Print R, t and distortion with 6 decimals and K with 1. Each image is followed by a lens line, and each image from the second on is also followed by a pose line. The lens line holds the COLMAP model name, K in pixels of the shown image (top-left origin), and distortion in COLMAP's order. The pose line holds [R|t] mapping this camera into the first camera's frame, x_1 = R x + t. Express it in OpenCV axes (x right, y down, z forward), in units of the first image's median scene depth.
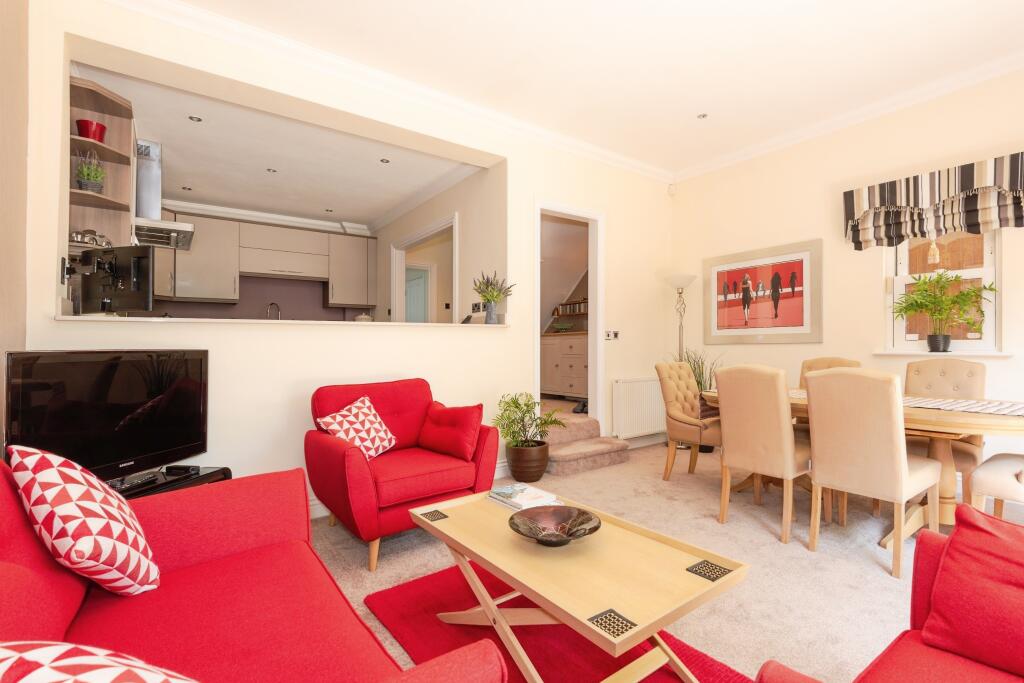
lens RADIAL K [[463.1, 0, 512.2], [0, 463.1, 343.9], [0, 0, 1]] dist [-0.002915, -0.000026]
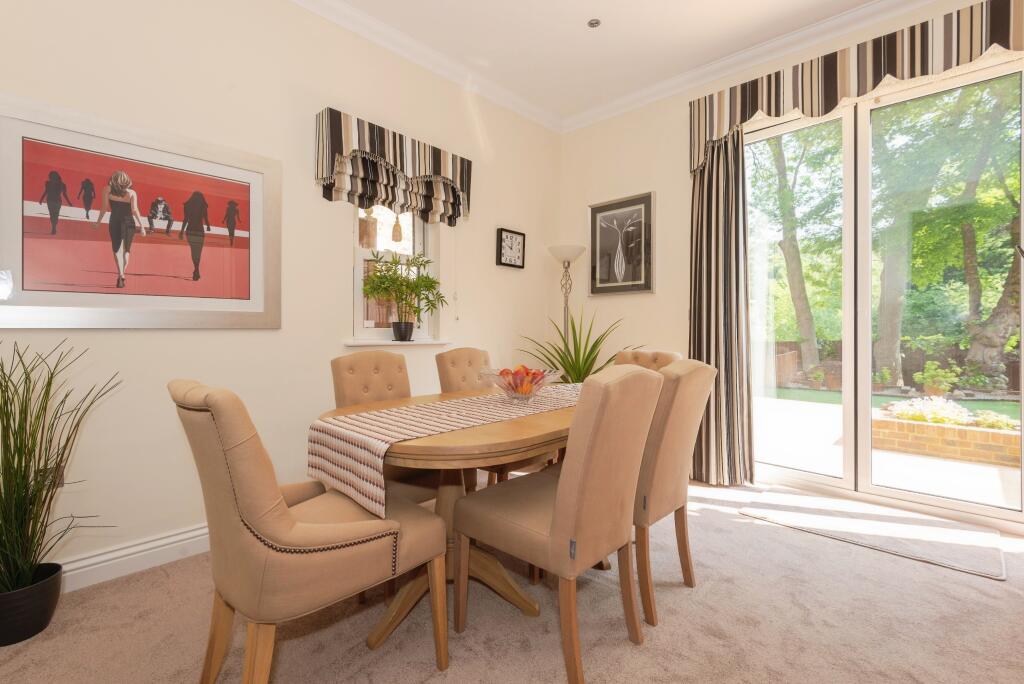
lens RADIAL K [[430.4, 0, 510.6], [0, 430.4, 345.0], [0, 0, 1]] dist [-0.008099, 0.000569]
pose [[-0.120754, -0.012911, 0.992599, 0.050004], [-0.001890, 0.999917, 0.012776, 0.010933], [-0.992681, -0.000334, -0.120768, 0.717385]]
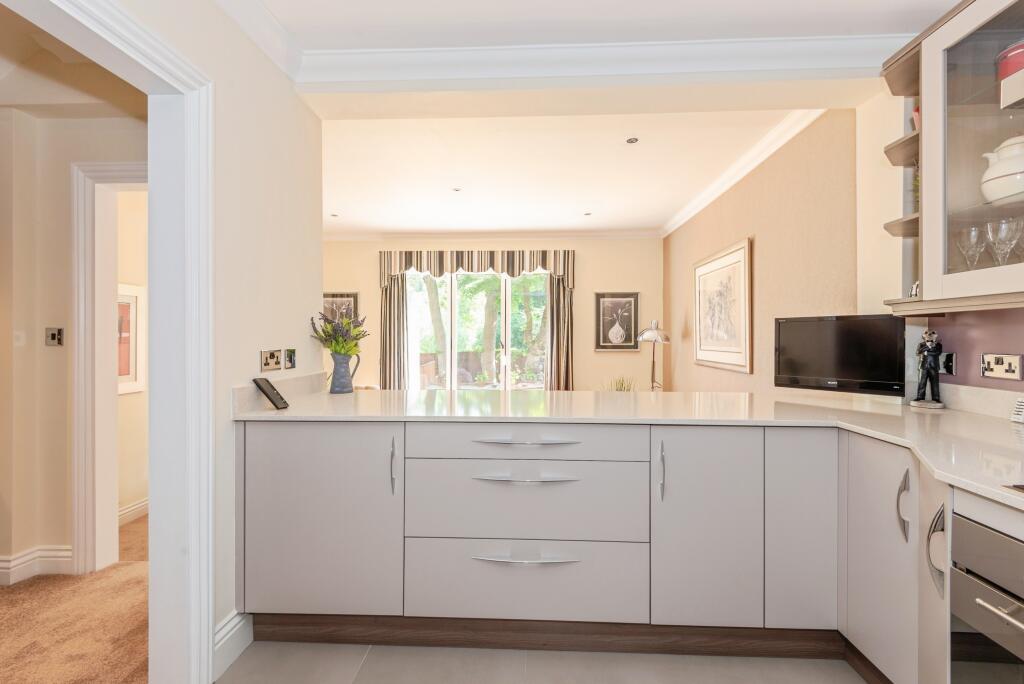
lens RADIAL K [[463.1, 0, 515.1], [0, 463.1, 338.9], [0, 0, 1]] dist [-0.002915, -0.000026]
pose [[-0.765593, -0.007084, 0.643287, -0.534464], [-0.008569, 0.999963, 0.000814, -0.115844], [-0.643269, -0.004889, -0.765625, 1.174927]]
